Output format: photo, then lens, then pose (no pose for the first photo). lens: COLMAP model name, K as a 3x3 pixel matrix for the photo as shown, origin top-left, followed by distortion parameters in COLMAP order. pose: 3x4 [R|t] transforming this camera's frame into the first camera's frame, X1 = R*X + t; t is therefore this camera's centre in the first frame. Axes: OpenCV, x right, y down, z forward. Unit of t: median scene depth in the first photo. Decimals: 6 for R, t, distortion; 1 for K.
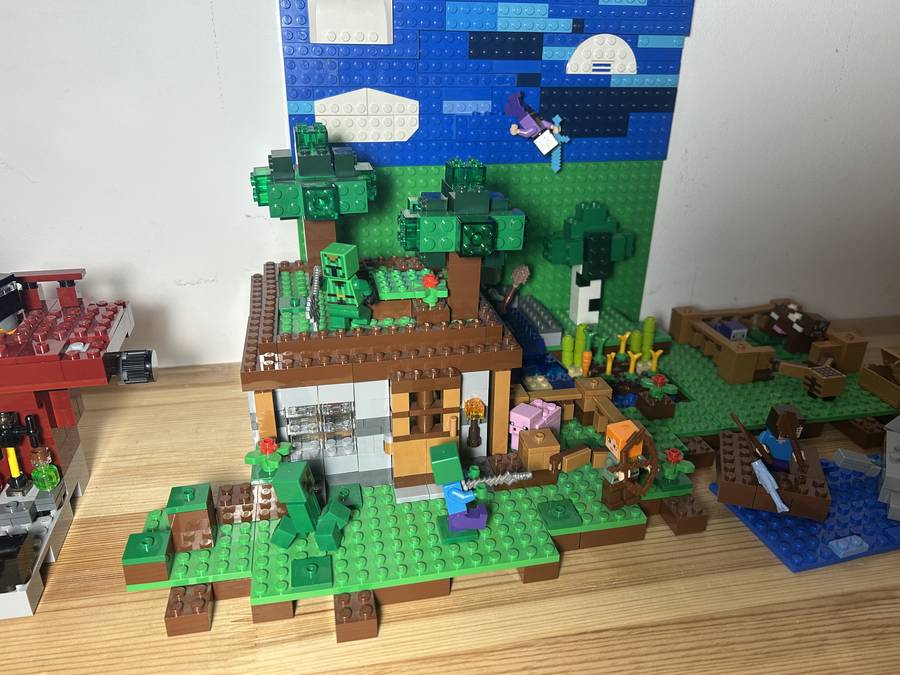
lens RADIAL K [[699.1, 0, 456.7], [0, 699.1, 335.7], [0, 0, 1]] dist [0.035505, -0.063905]
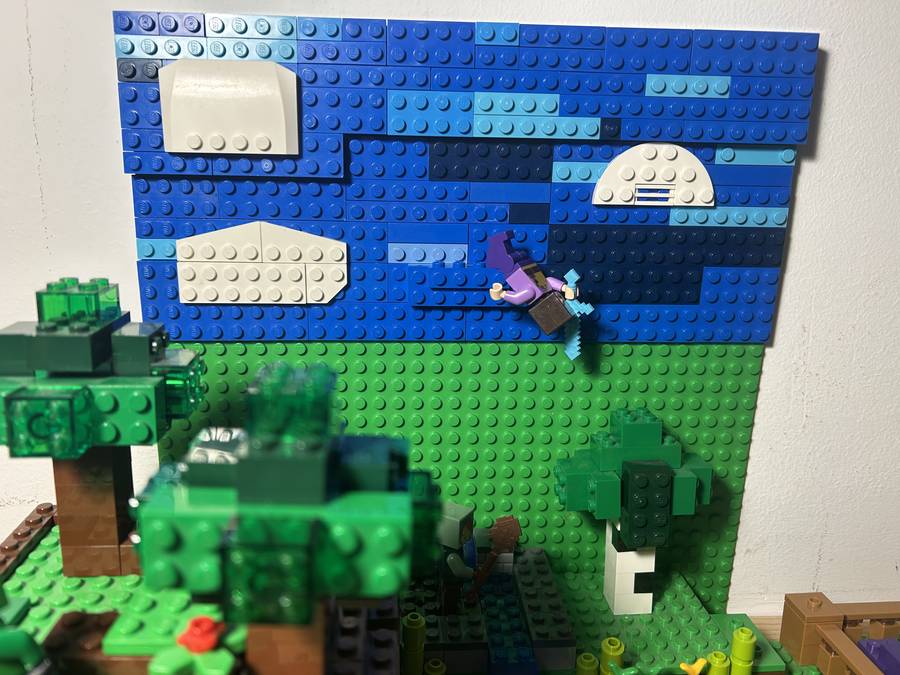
lens RADIAL K [[699.1, 0, 456.7], [0, 699.1, 335.7], [0, 0, 1]] dist [0.035505, -0.063905]
pose [[0.987952, 0.038645, -0.149855, 0.139459], [-0.065646, 0.981535, -0.179665, -0.148206], [0.140145, 0.187338, 0.972247, 0.426046]]
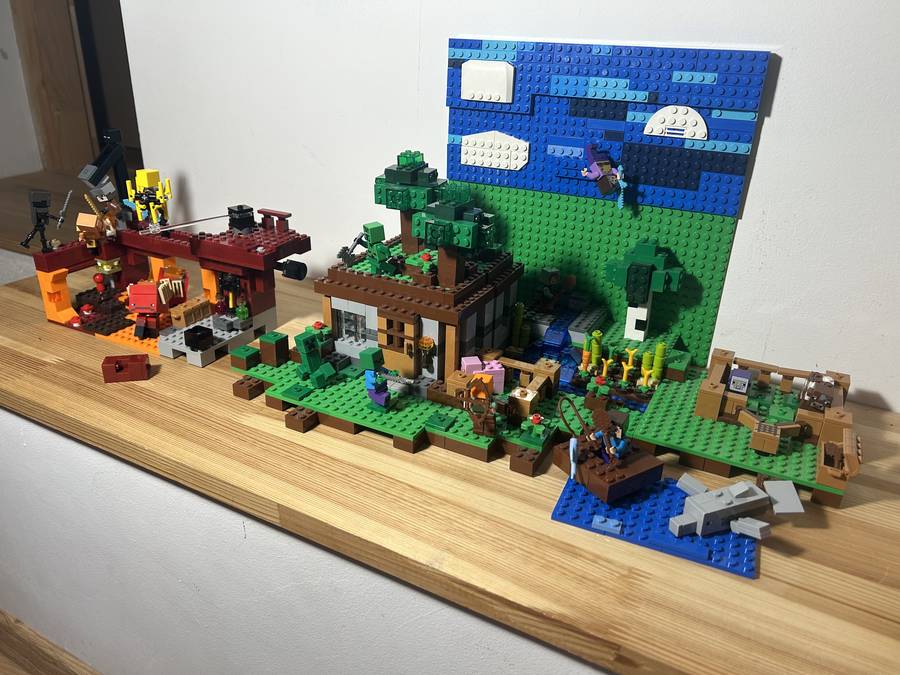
lens RADIAL K [[682.8, 0, 445.6], [0, 682.8, 334.7], [0, 0, 1]] dist [-0.001867, -0.001392]
pose [[0.765386, 0.267941, -0.585142, 0.710530], [-0.275976, 0.958019, 0.077697, -0.031414], [0.581396, 0.102017, 0.807200, -0.143960]]
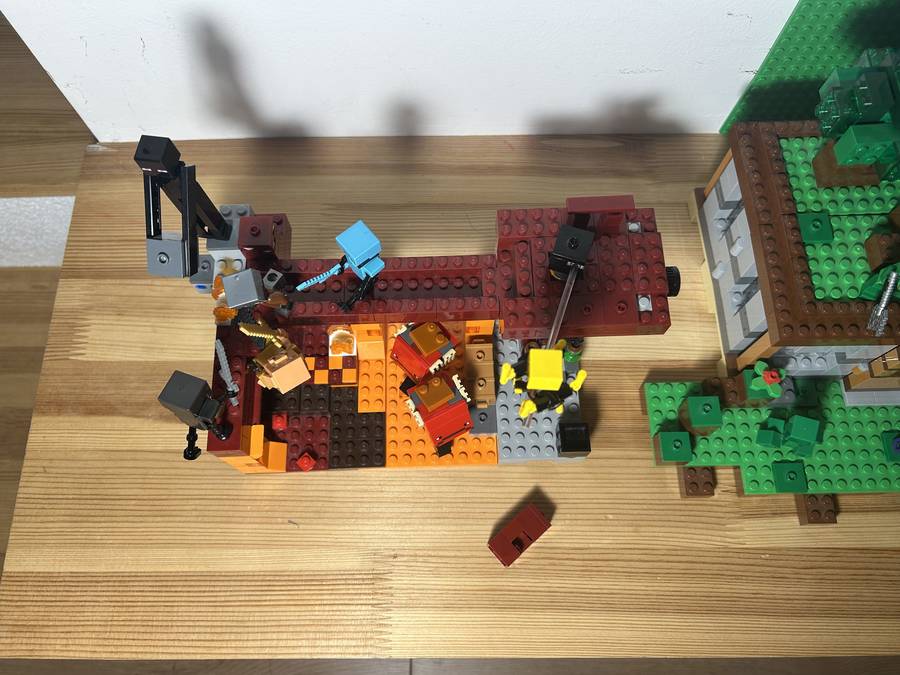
lens RADIAL K [[690.9, 0, 450.4], [0, 690.9, 344.0], [0, 0, 1]] dist [0.033085, -0.047394]
pose [[0.978852, 0.181680, -0.094023, -0.501343], [-0.060927, 0.697676, 0.713818, -0.491219], [0.195284, -0.692994, 0.693991, 0.084768]]
